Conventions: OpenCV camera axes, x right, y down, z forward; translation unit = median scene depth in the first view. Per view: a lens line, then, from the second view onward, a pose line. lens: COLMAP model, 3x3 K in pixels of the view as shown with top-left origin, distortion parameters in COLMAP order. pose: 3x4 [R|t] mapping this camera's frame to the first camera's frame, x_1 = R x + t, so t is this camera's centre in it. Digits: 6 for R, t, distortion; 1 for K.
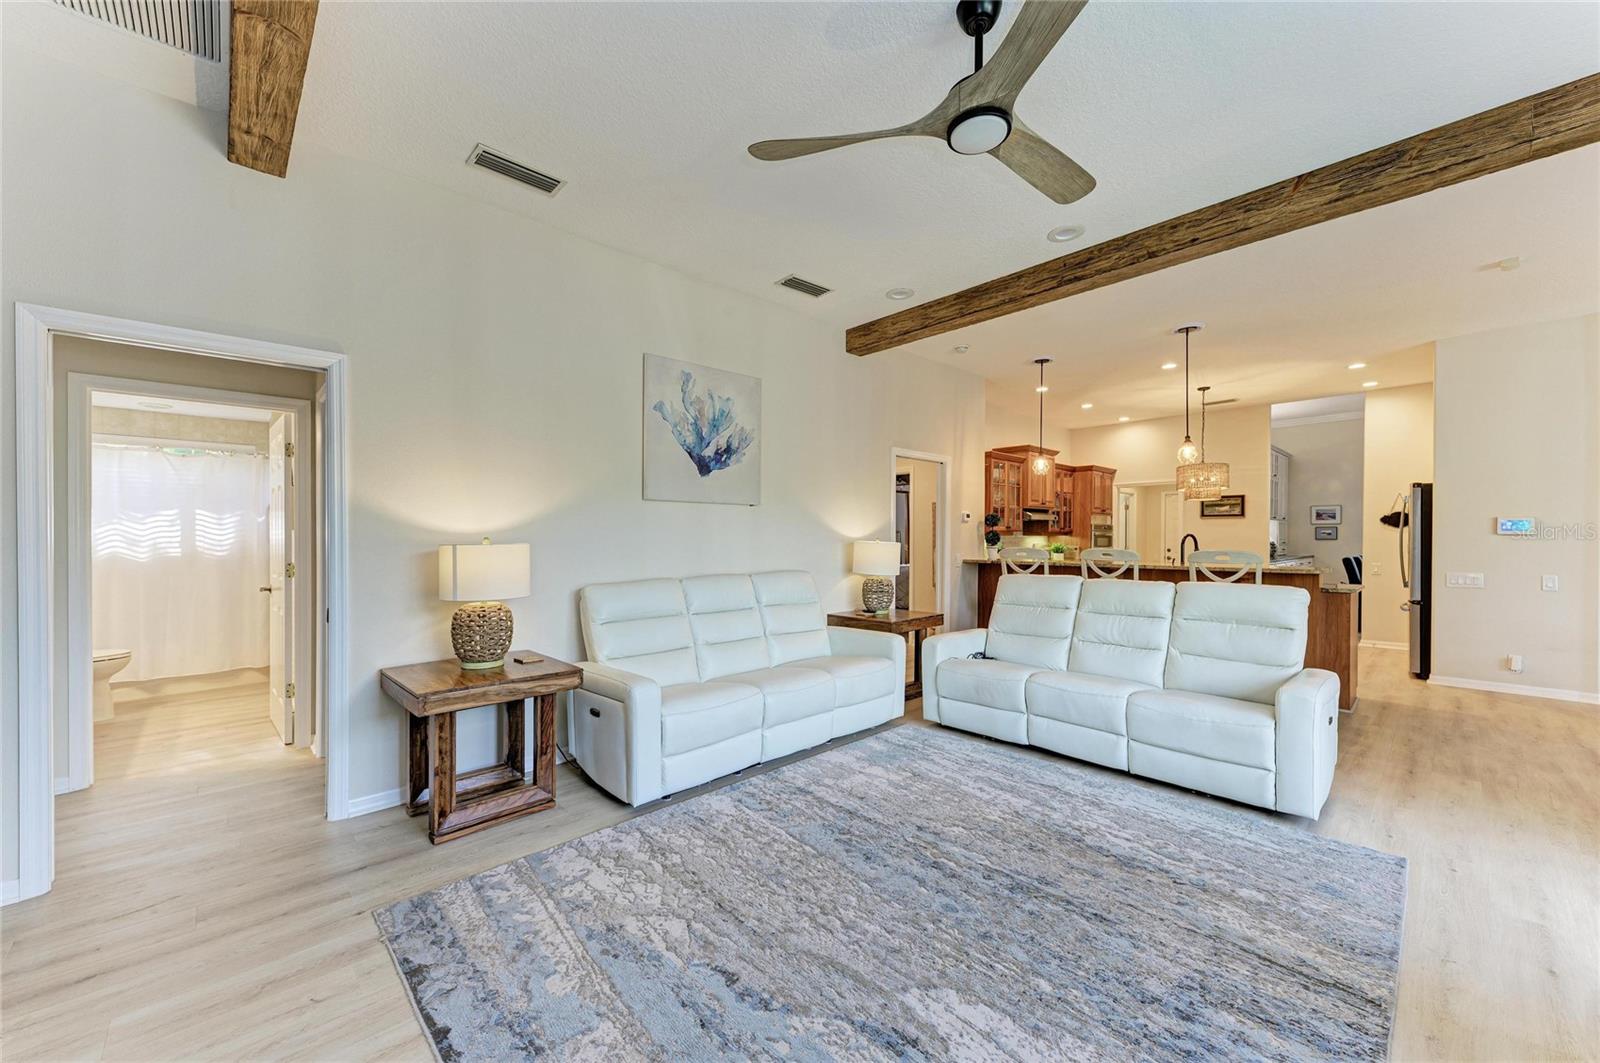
lens RADIAL K [[606.8, 0, 805.3], [0, 606.8, 542.1], [0, 0, 1]] dist [0.029702, -0.013169]
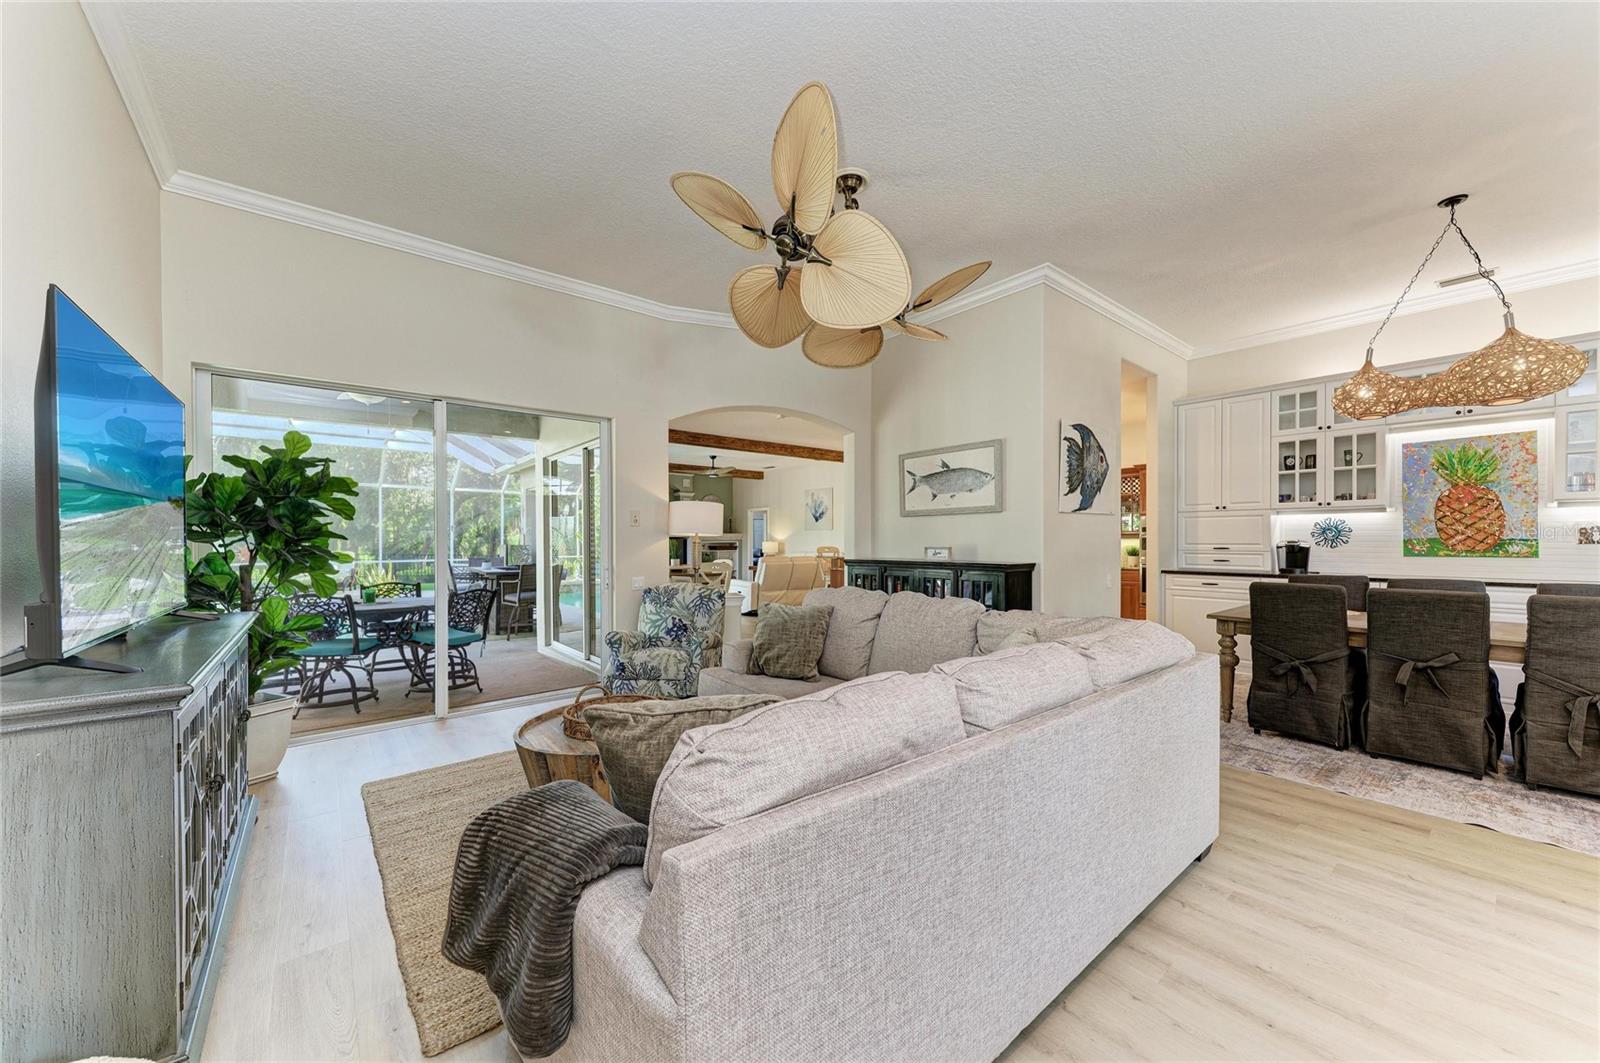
lens RADIAL K [[586.1, 0, 801.7], [0, 586.1, 543.5], [0, 0, 1]] dist [0.010275, -0.003729]
pose [[-0.076279, 0.006970, -0.997062, 2.871444], [-0.004440, 0.999963, 0.007330, -0.013966], [0.997077, 0.004986, -0.076245, 1.097058]]
